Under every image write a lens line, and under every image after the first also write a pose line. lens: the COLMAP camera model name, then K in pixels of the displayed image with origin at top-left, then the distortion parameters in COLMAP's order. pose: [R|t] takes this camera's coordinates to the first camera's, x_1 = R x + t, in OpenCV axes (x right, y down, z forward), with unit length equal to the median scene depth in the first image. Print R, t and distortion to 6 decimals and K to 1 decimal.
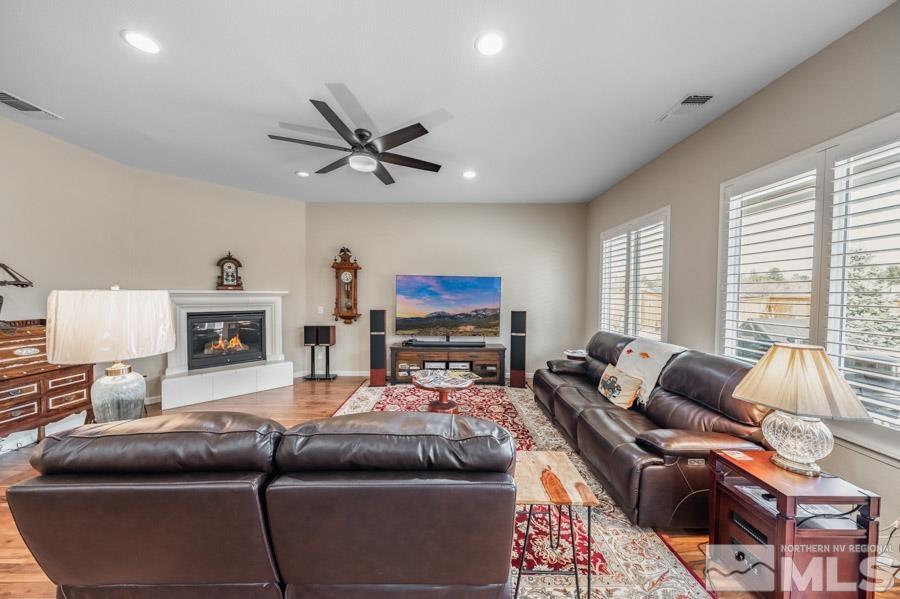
lens RADIAL K [[308.6, 0, 450.5], [0, 308.6, 301.6], [0, 0, 1]] dist [0.012218, -0.003828]
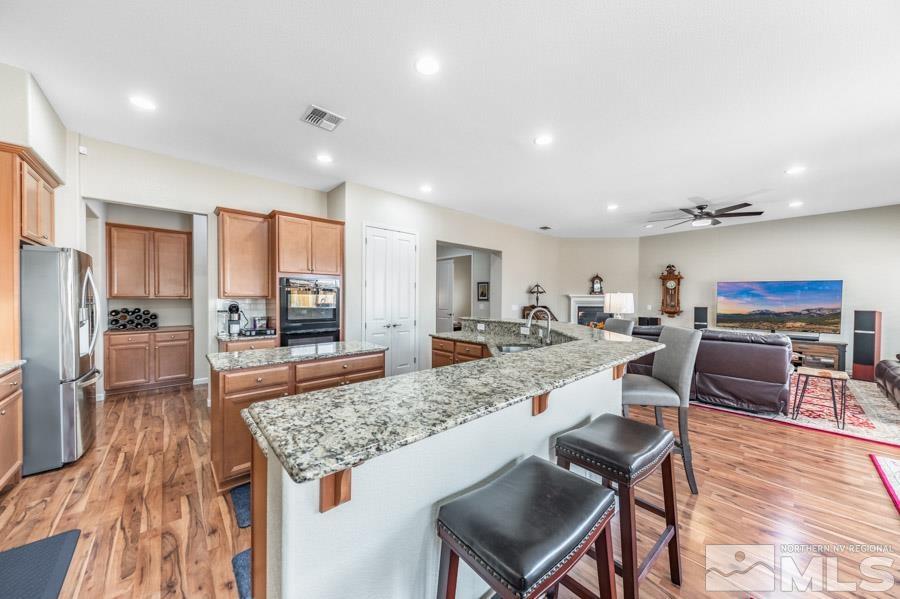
lens RADIAL K [[308.6, 0, 450.5], [0, 308.6, 301.6], [0, 0, 1]] dist [0.012218, -0.003828]
pose [[0.667022, 0.006150, -0.745012, 0.059512], [-0.019397, 0.999770, -0.009113, 0.035662], [0.744785, 0.020530, 0.666989, -0.793015]]
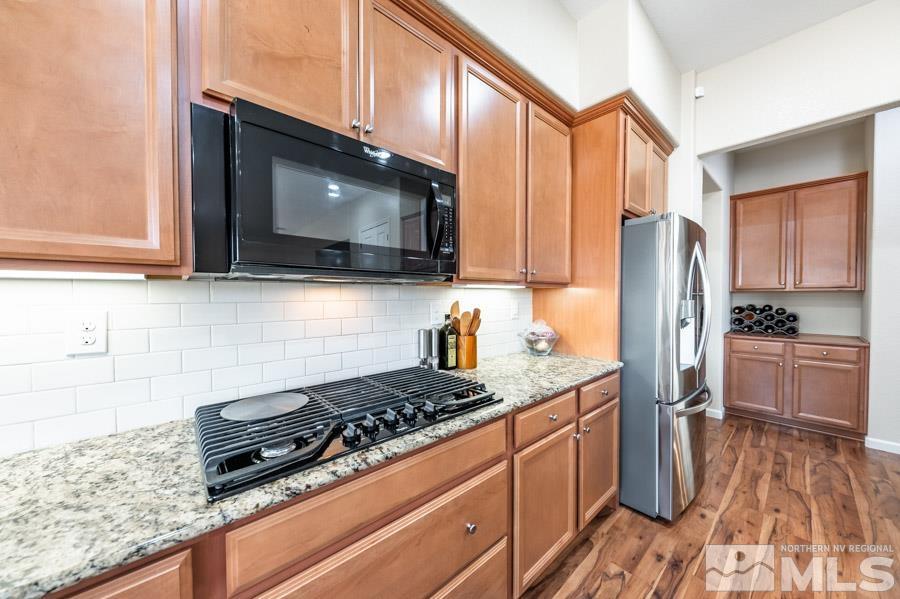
lens RADIAL K [[308.6, 0, 450.5], [0, 308.6, 301.6], [0, 0, 1]] dist [0.012218, -0.003828]
pose [[-0.755786, 0.007598, -0.654775, -0.330559], [-0.018715, 0.999274, 0.033198, 0.049512], [0.654551, 0.037345, -0.755095, -0.812181]]
